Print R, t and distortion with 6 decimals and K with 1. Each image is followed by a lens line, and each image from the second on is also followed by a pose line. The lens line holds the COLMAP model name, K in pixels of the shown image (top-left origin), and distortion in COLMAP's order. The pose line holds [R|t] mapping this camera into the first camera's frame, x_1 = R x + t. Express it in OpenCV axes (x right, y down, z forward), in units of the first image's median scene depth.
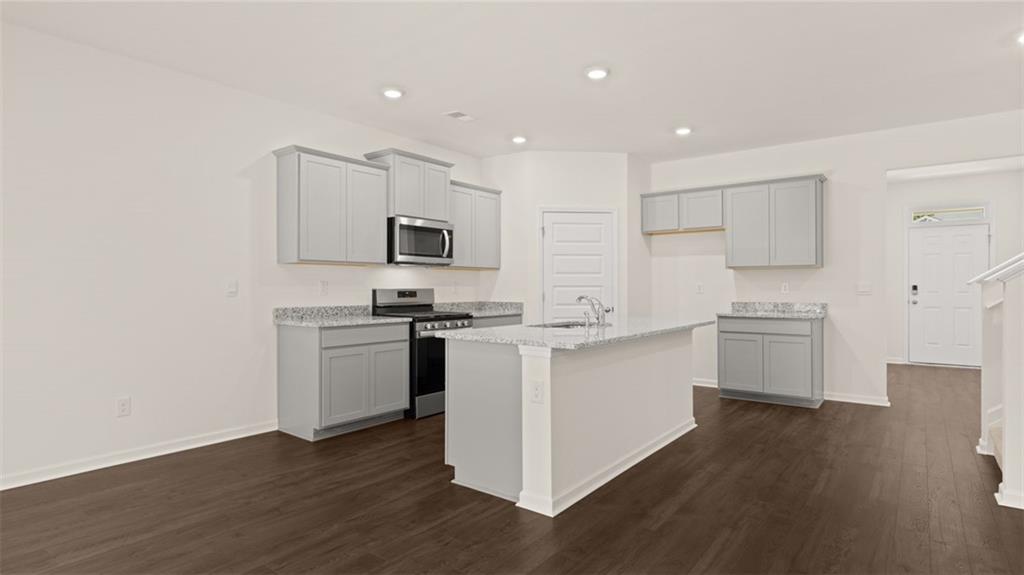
lens RADIAL K [[528.0, 0, 504.1], [0, 528.0, 289.7], [0, 0, 1]] dist [-0.004926, -0.000612]
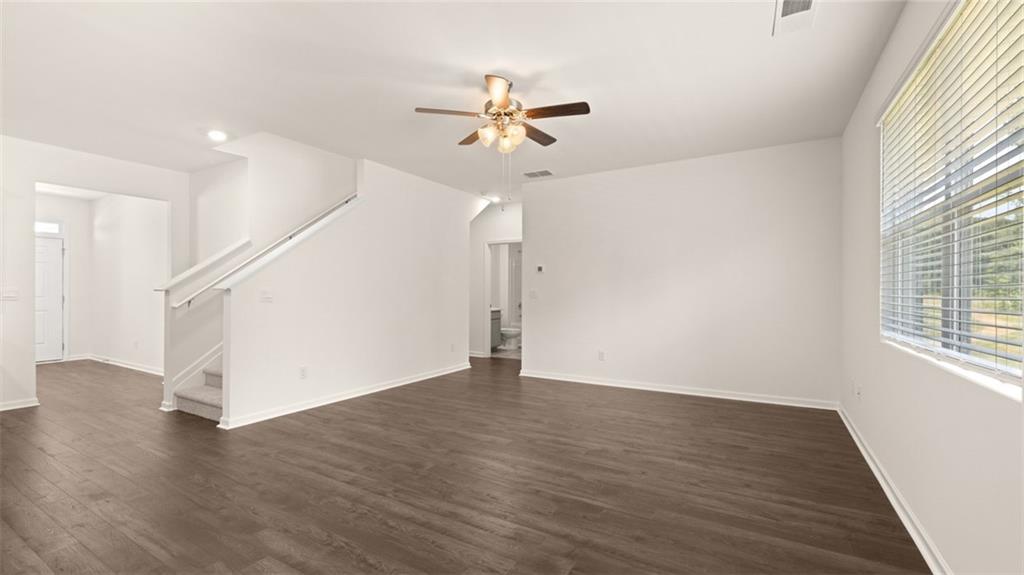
lens RADIAL K [[430.5, 0, 510.9], [0, 430.5, 292.4], [0, 0, 1]] dist [-0.006017, 0.002030]
pose [[-0.126371, 0.001956, 0.991981, -0.256474], [0.003966, 0.999991, -0.001467, 0.001158], [-0.991975, 0.003749, -0.126378, 0.177062]]
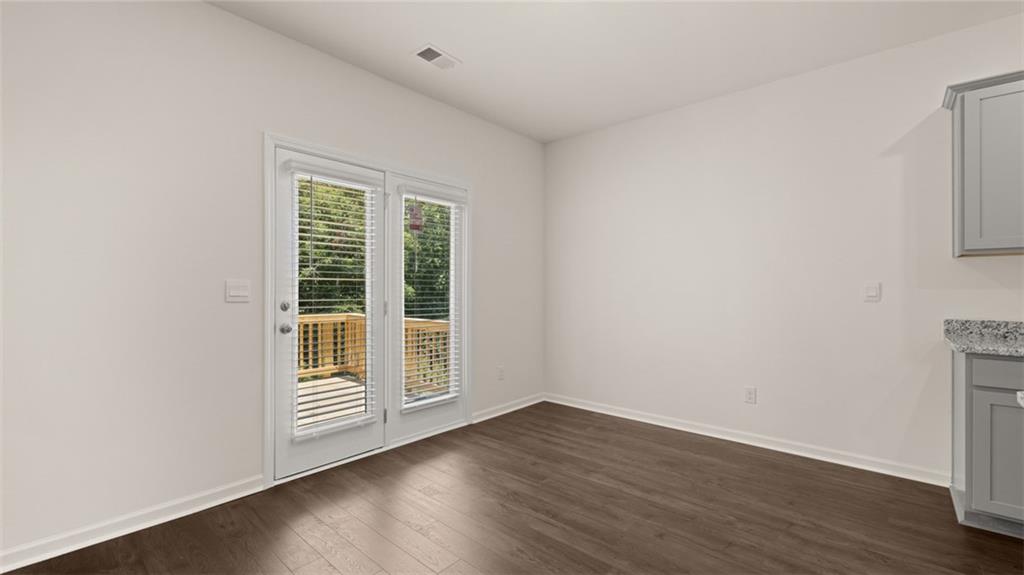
lens RADIAL K [[430.5, 0, 514.3], [0, 430.5, 288.9], [0, 0, 1]] dist [-0.006017, 0.002030]
pose [[-0.056668, -0.002086, -0.998391, 0.170865], [-0.006520, 0.999977, -0.001719, -0.001893], [0.998372, 0.006412, -0.056681, 0.391010]]
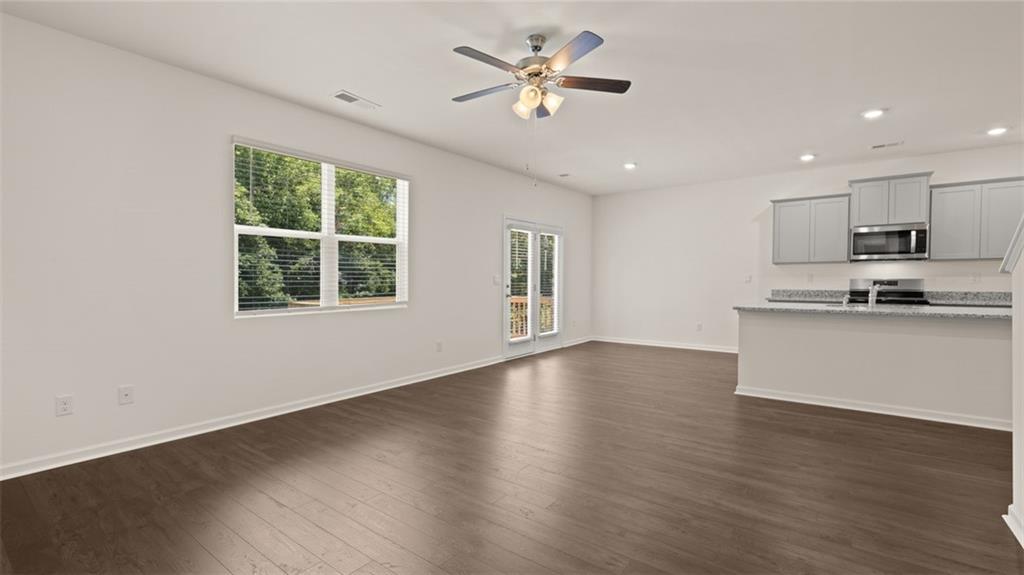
lens RADIAL K [[446.3, 0, 524.6], [0, 446.3, 294.2], [0, 0, 1]] dist [0.003792, -0.000921]
pose [[0.037305, 0.033532, -0.998741, 0.963174], [-0.002344, 0.999437, 0.033467, 0.000843], [0.999301, 0.001093, 0.037362, 0.076863]]
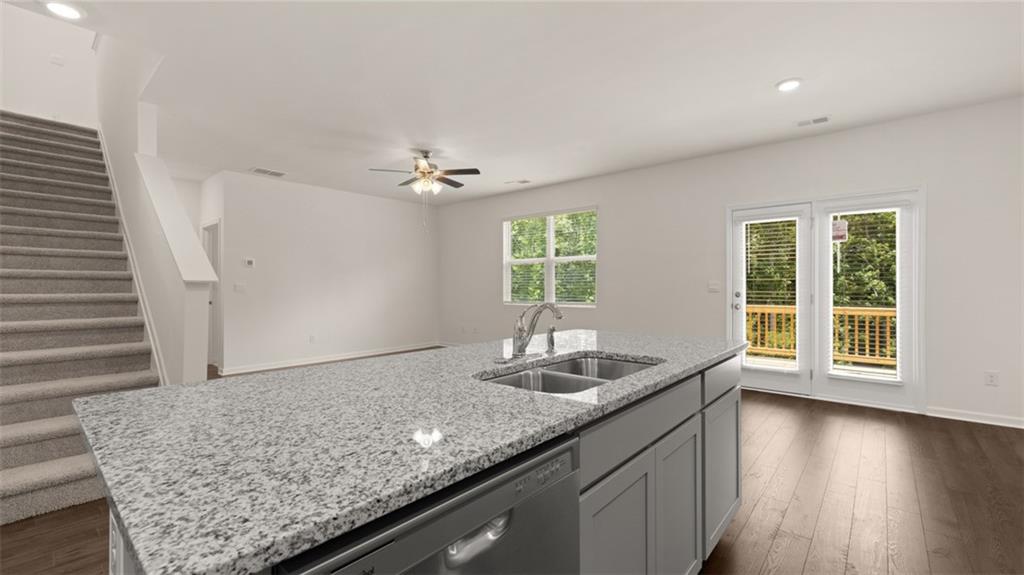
lens RADIAL K [[430.5, 0, 517.5], [0, 430.5, 286.1], [0, 0, 1]] dist [-0.006017, 0.002030]
pose [[-0.999180, 0.001234, 0.040480, 0.126991], [0.001423, 0.999988, 0.004636, -0.004344], [-0.040473, 0.004690, -0.999170, 1.104311]]
